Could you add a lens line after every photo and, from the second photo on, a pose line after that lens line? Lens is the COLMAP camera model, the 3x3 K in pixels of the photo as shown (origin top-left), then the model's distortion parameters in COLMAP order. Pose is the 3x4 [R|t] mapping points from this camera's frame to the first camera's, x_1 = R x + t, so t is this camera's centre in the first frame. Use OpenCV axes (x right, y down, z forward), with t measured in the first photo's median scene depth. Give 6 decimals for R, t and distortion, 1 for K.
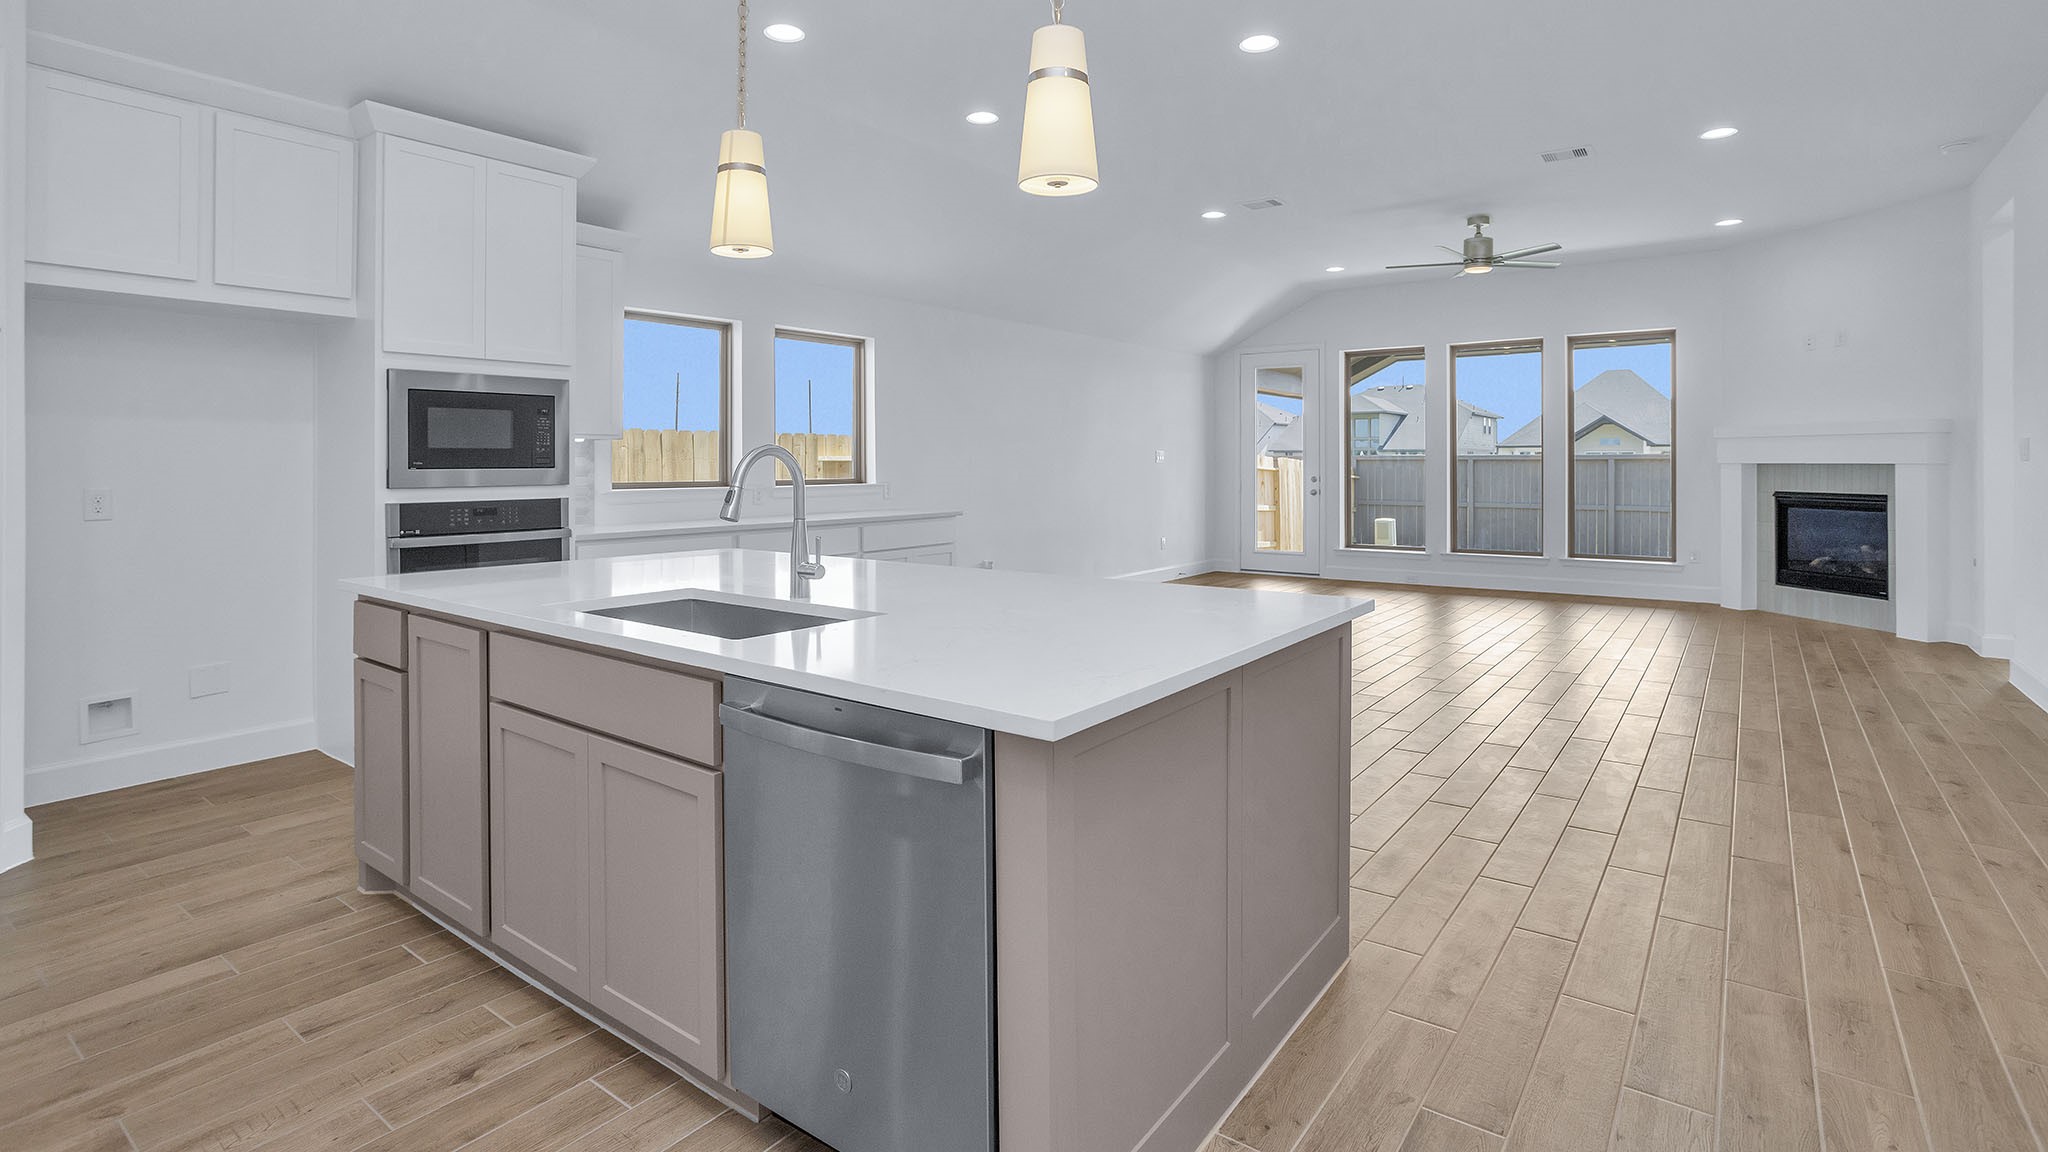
lens RADIAL K [[990.5, 0, 1011.3], [0, 990.5, 565.3], [0, 0, 1]] dist [-0.023954, 0.004460]
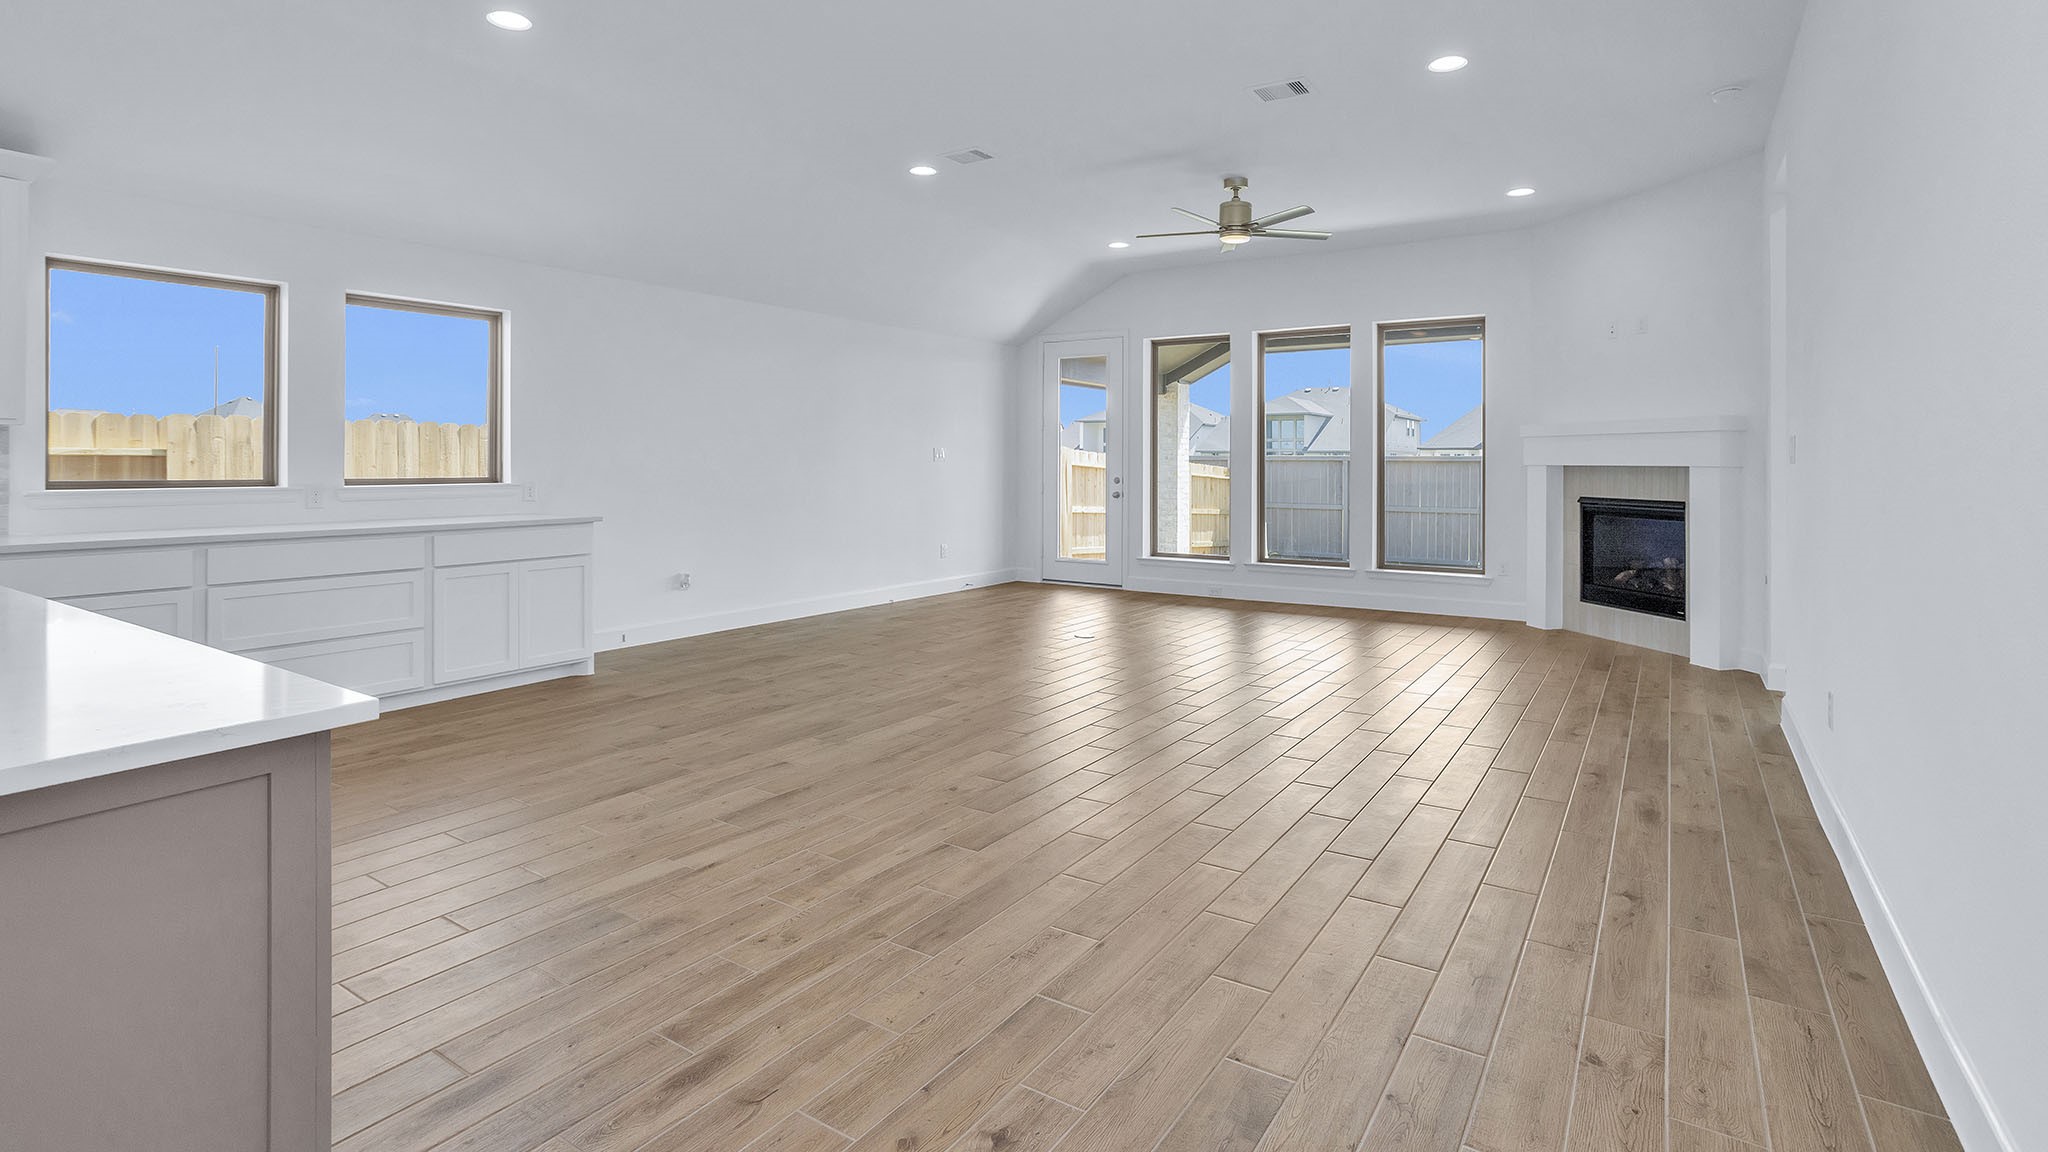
lens RADIAL K [[990.5, 0, 1021.6], [0, 990.5, 570.1], [0, 0, 1]] dist [-0.023954, 0.004460]
pose [[0.998280, 0.001051, 0.058622, 0.218915], [-0.001359, 0.999985, 0.005212, -0.012661], [-0.058615, -0.005282, 0.998267, 0.131506]]
